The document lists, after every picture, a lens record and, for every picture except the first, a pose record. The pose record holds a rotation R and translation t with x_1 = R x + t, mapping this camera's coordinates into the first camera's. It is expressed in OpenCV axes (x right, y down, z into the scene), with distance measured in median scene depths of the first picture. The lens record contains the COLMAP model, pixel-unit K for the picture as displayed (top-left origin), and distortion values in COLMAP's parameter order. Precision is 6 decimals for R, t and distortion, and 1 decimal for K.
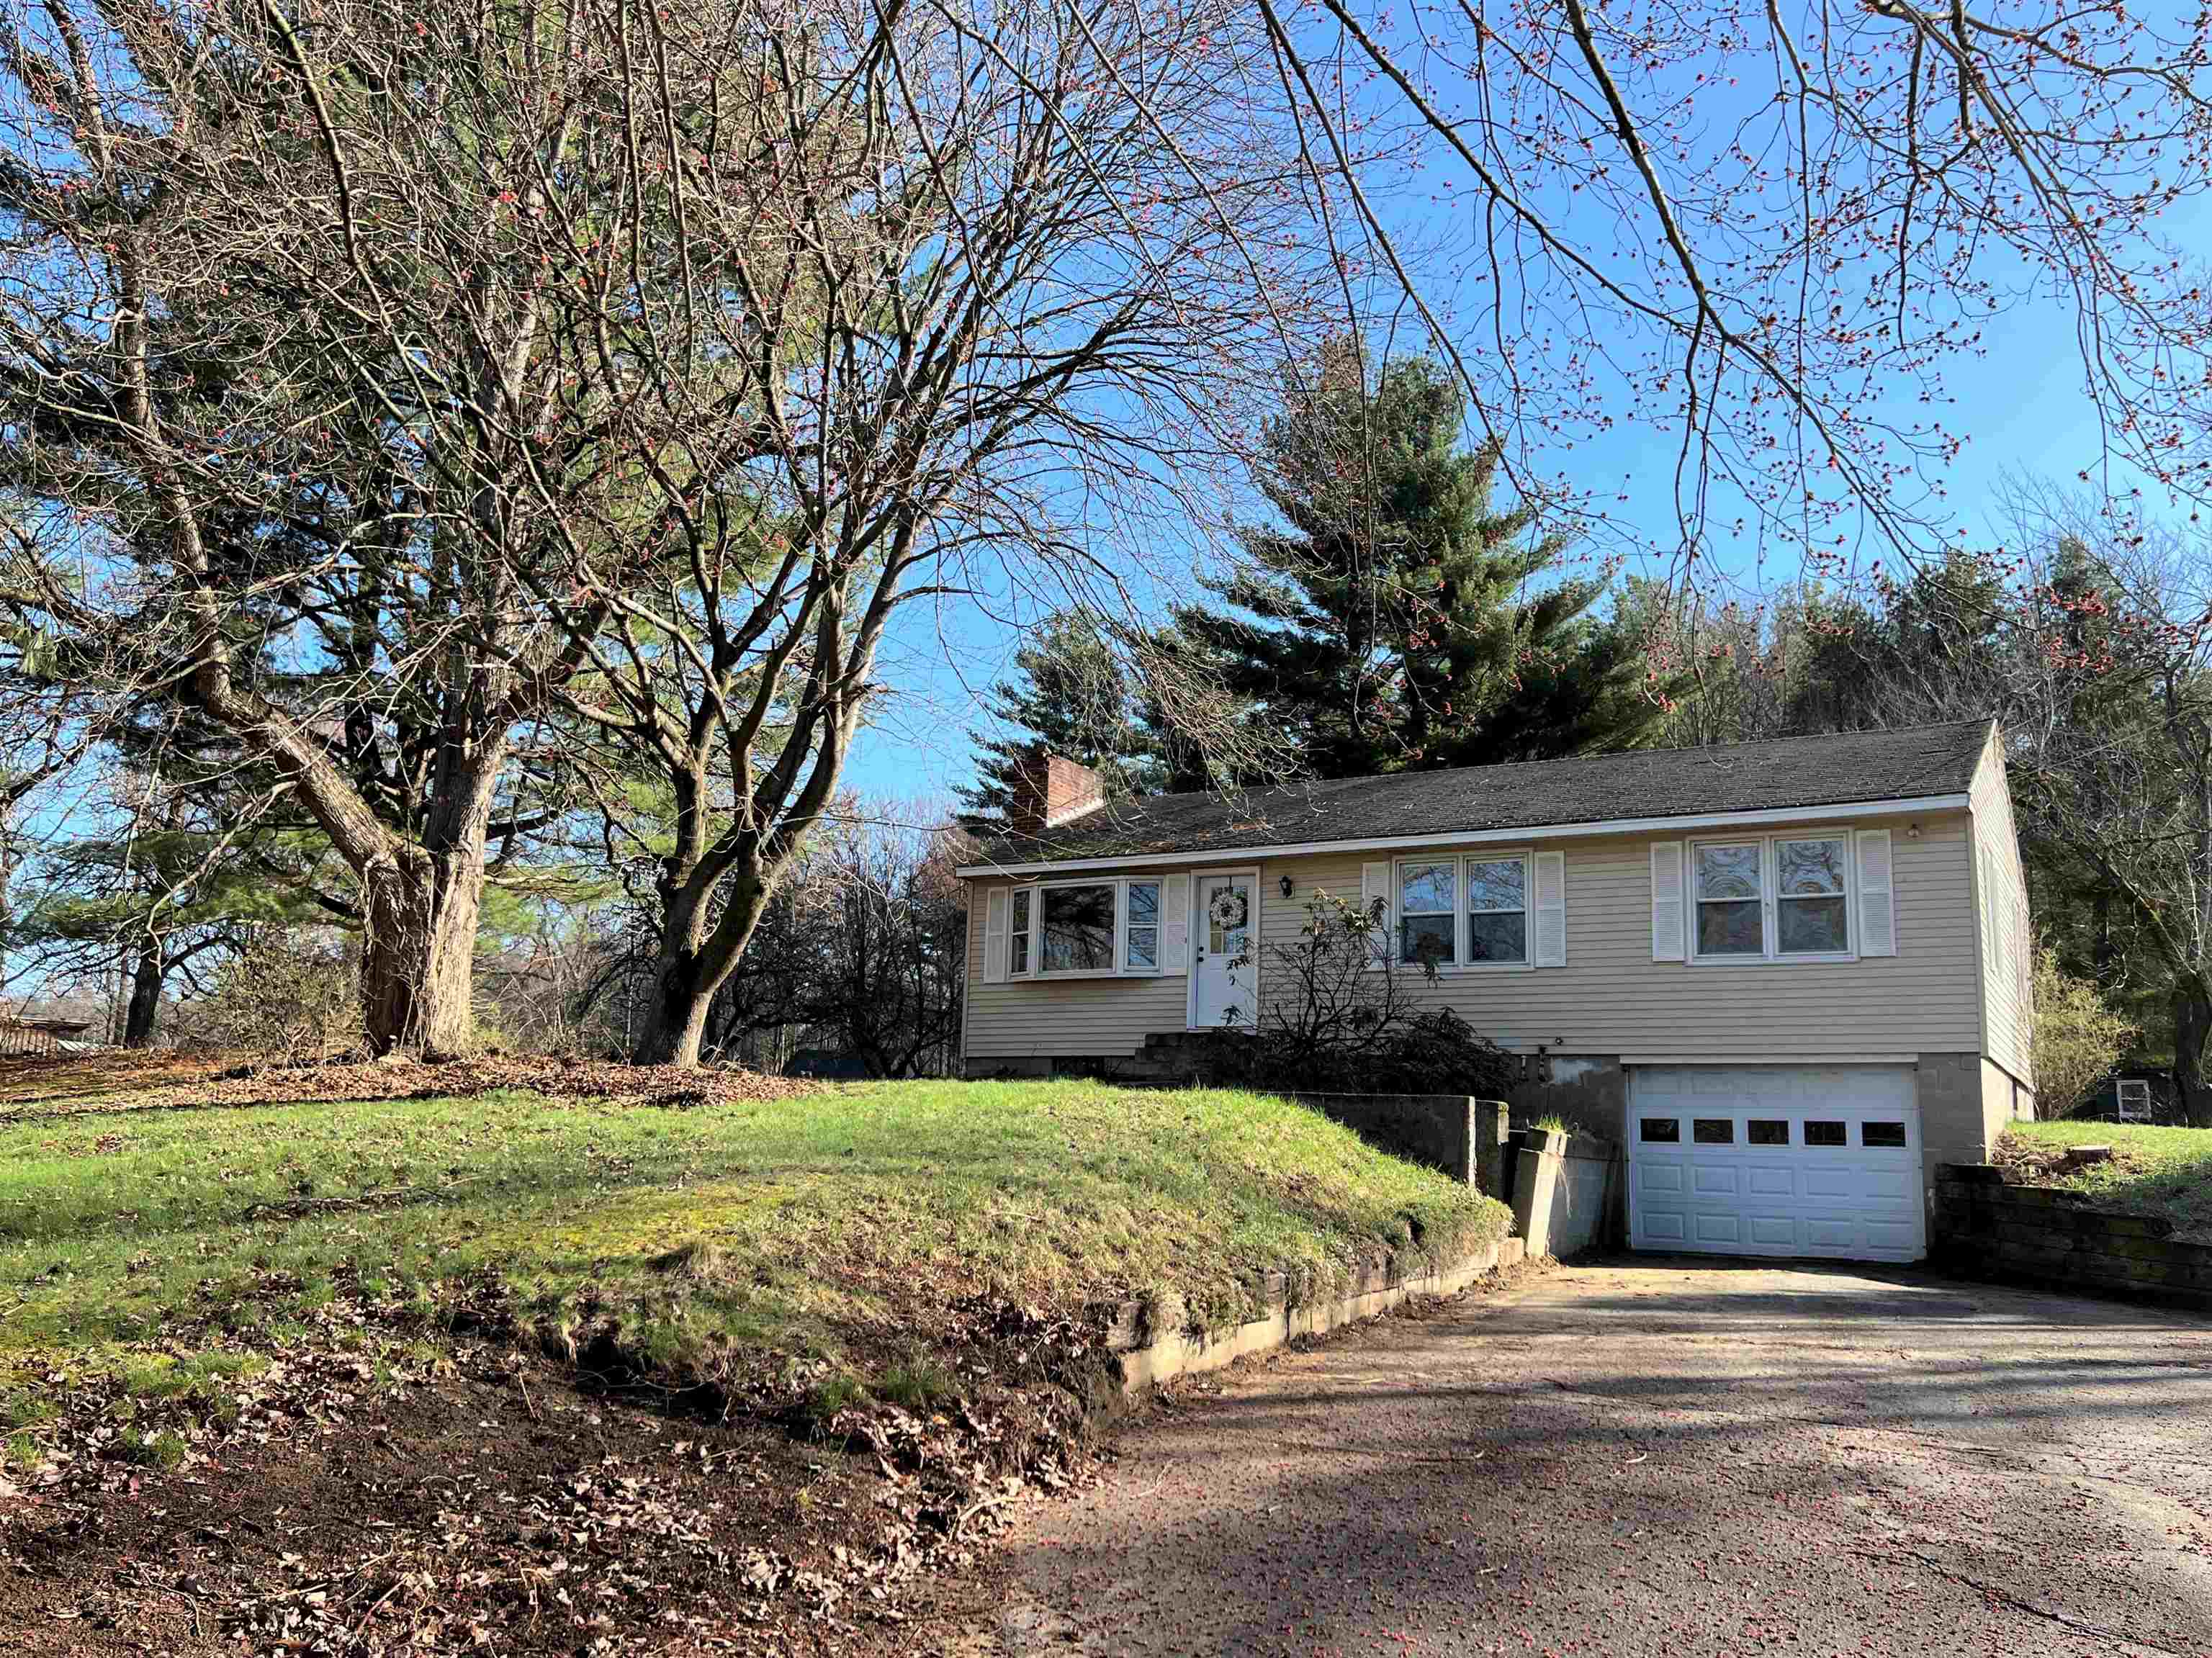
lens RADIAL K [[1684.1, 0, 1149.5], [0, 1684.1, 827.7], [0, 0, 1]] dist [0.134031, -0.279301]
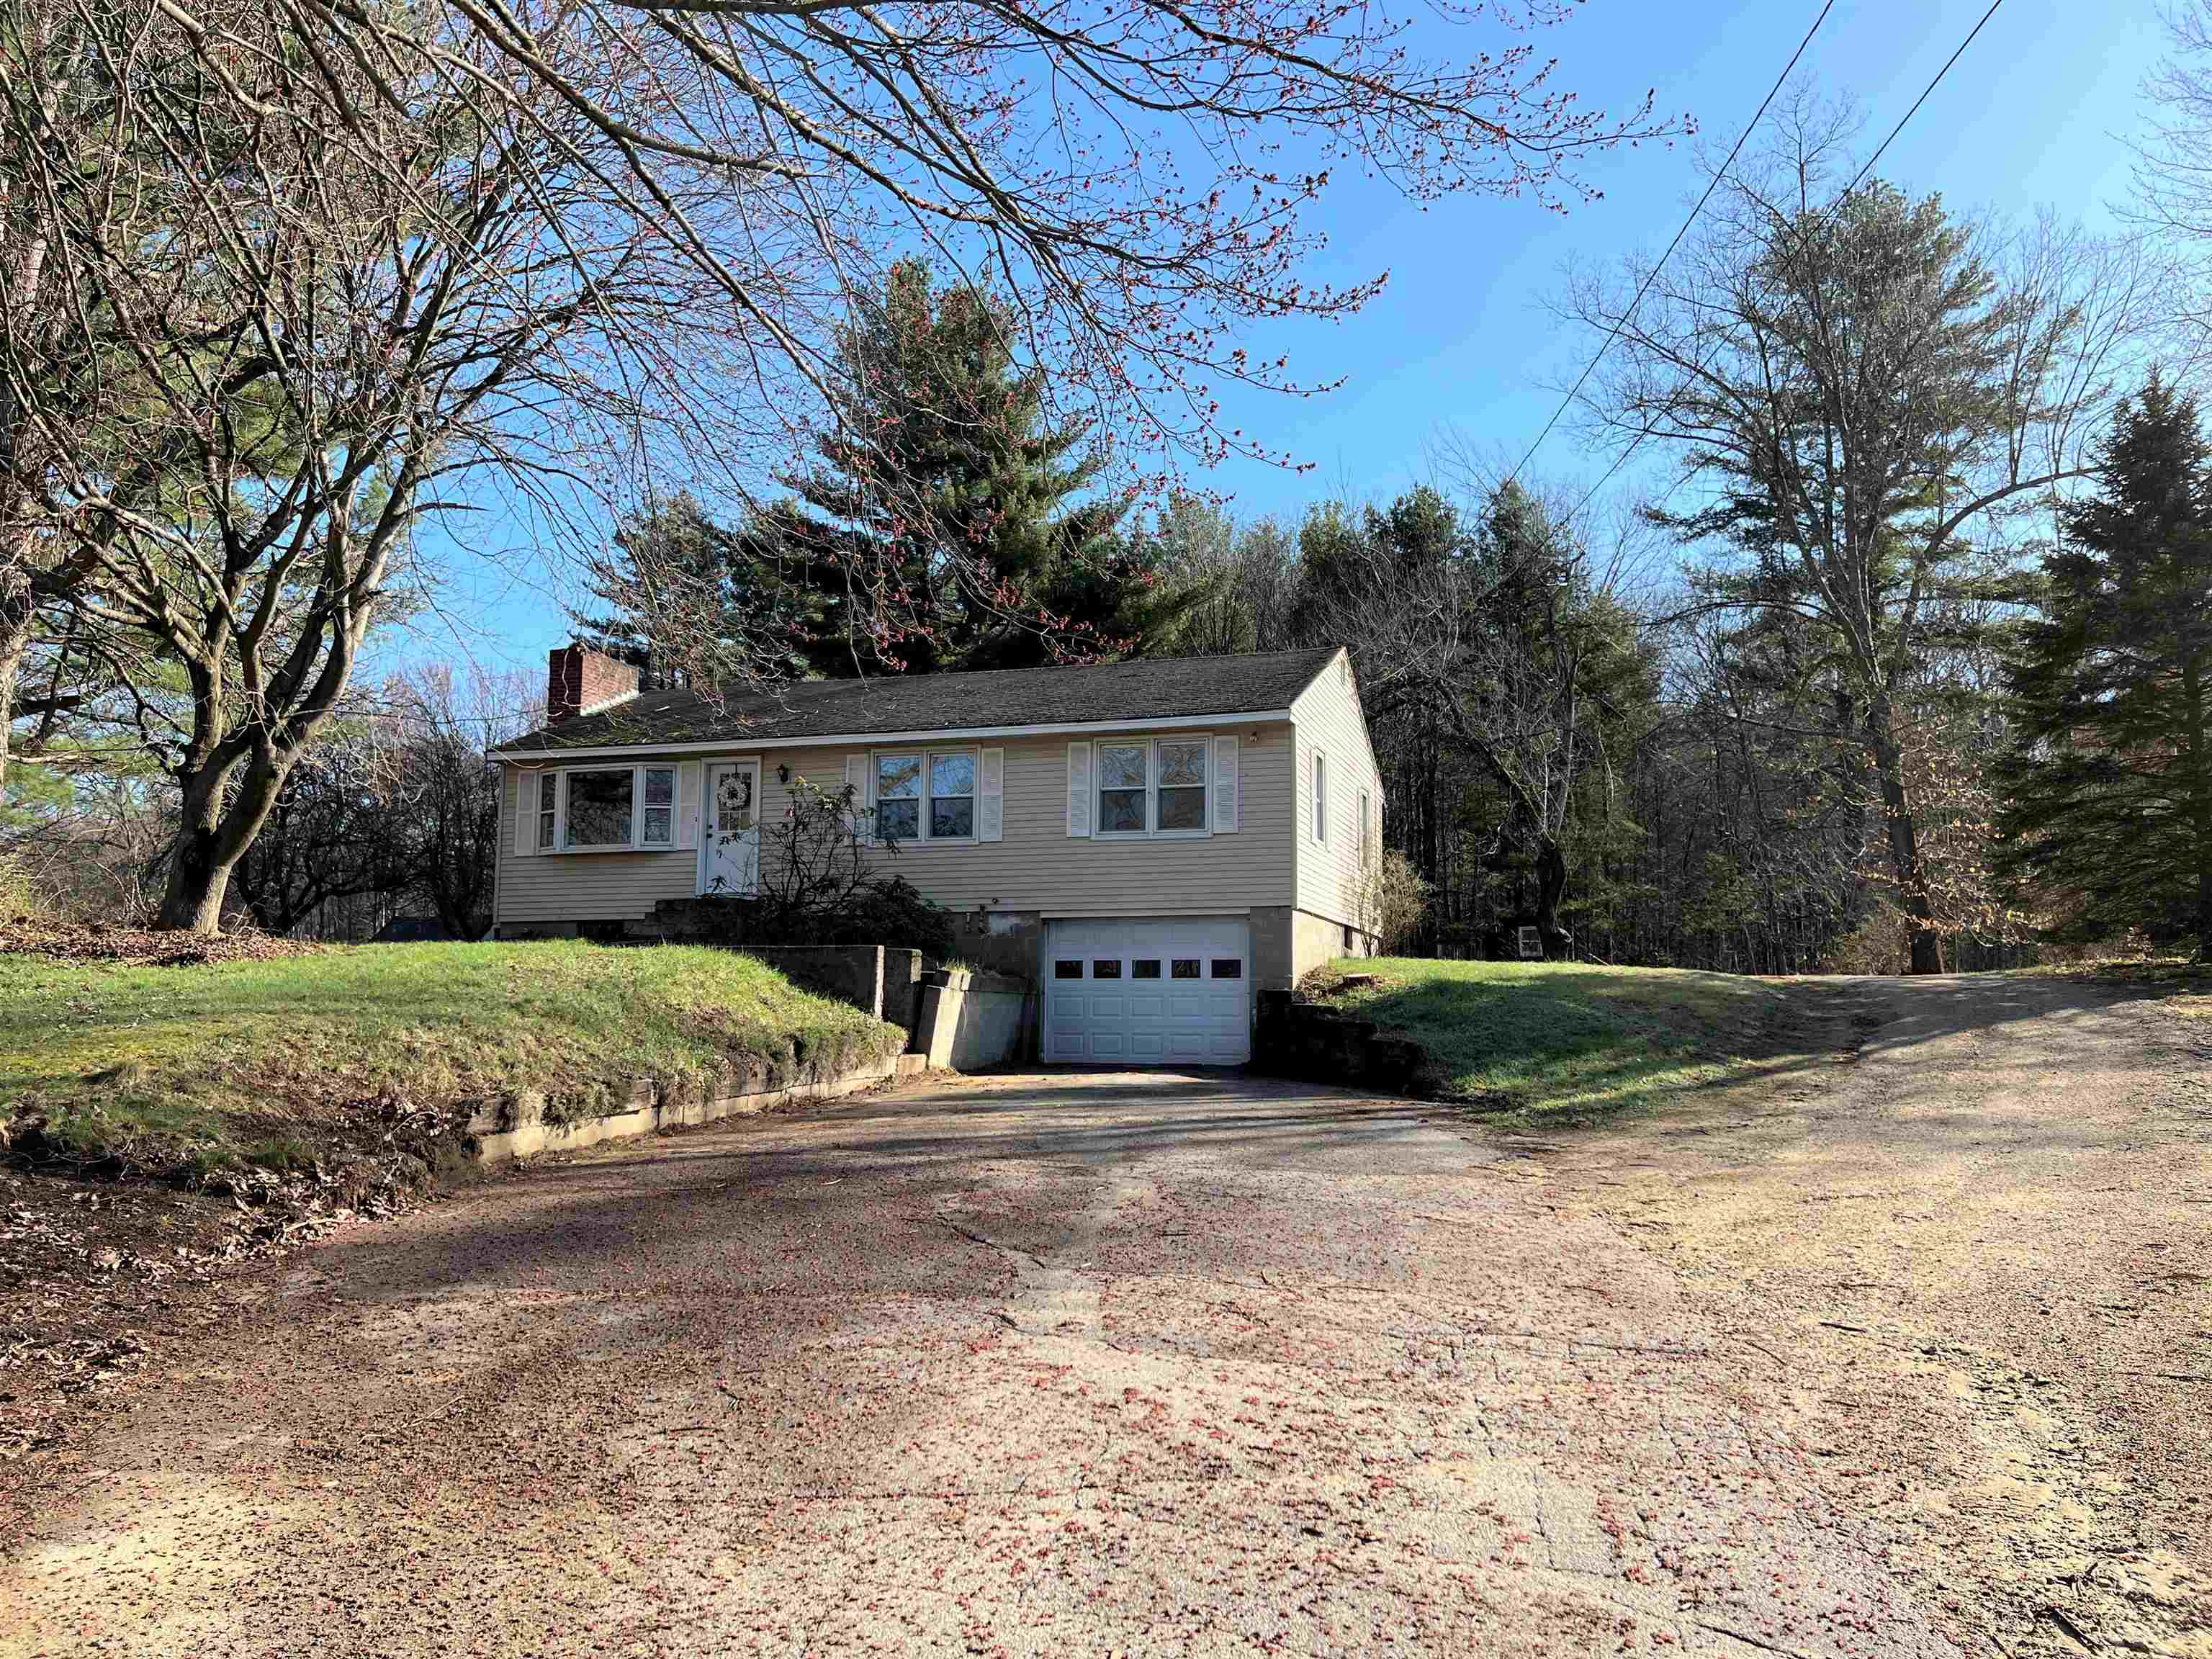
lens RADIAL K [[1677.0, 0, 1235.1], [0, 1677.0, 819.8], [0, 0, 1]] dist [0.031880, -0.035532]
pose [[0.975775, 0.000690, 0.218776, 0.145480], [-0.017449, 0.997055, 0.074684, -0.027708], [-0.218081, -0.076692, 0.972913, -0.222200]]
